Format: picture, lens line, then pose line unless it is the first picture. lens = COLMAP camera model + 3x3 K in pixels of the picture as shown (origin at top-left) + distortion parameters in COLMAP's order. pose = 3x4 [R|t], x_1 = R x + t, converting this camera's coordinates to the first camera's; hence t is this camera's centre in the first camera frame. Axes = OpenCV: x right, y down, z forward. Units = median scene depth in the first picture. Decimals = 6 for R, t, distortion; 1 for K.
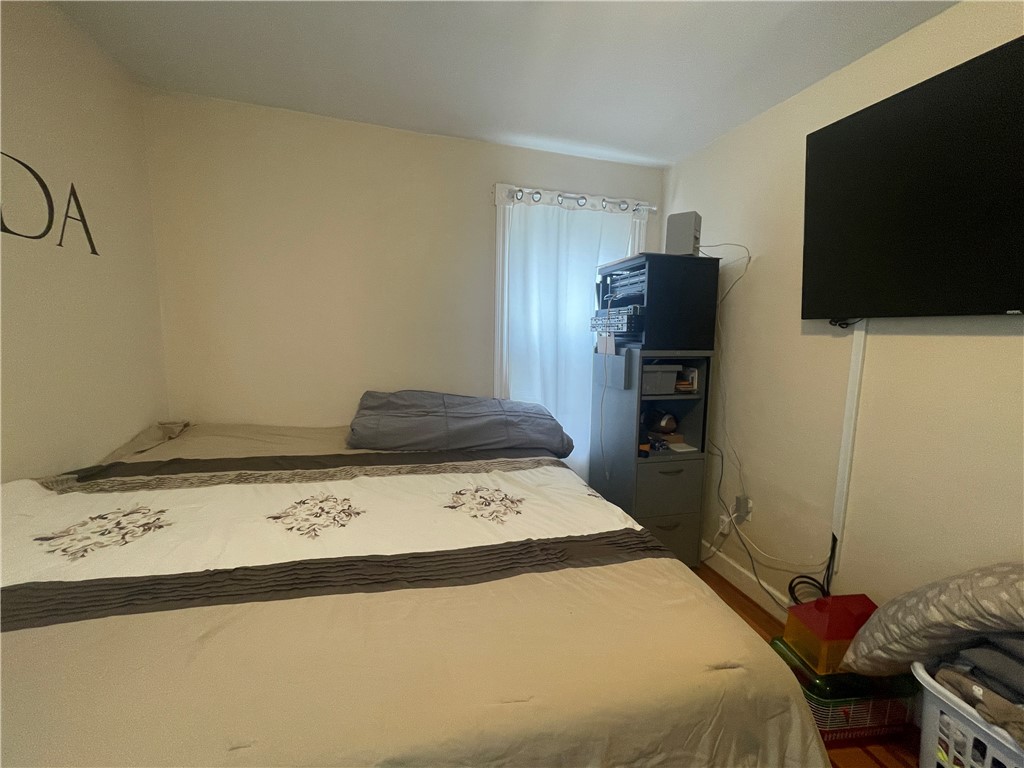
lens RADIAL K [[410.3, 0, 513.3], [0, 410.3, 383.6], [0, 0, 1]] dist [-0.004792, -0.000094]
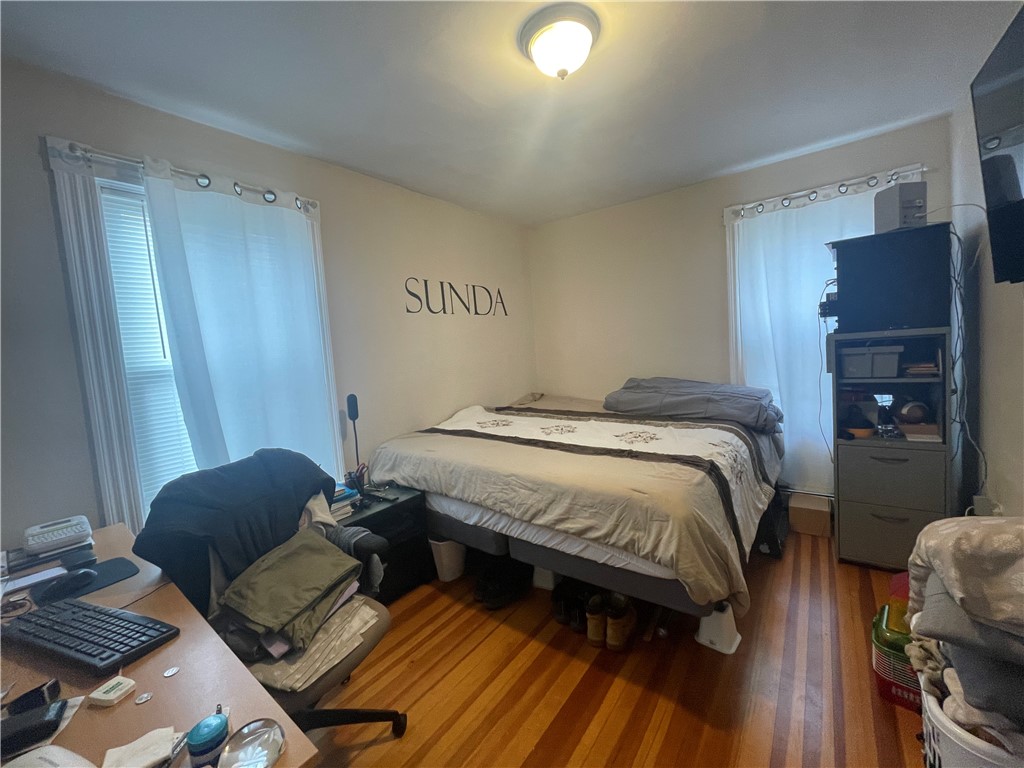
lens RADIAL K [[410.3, 0, 513.1], [0, 410.3, 380.2], [0, 0, 1]] dist [-0.004792, -0.000094]
pose [[0.608043, -0.003418, -0.793897, 0.608695], [-0.011217, 0.999854, -0.012895, 0.055315], [0.793825, 0.016746, 0.607916, -0.266865]]
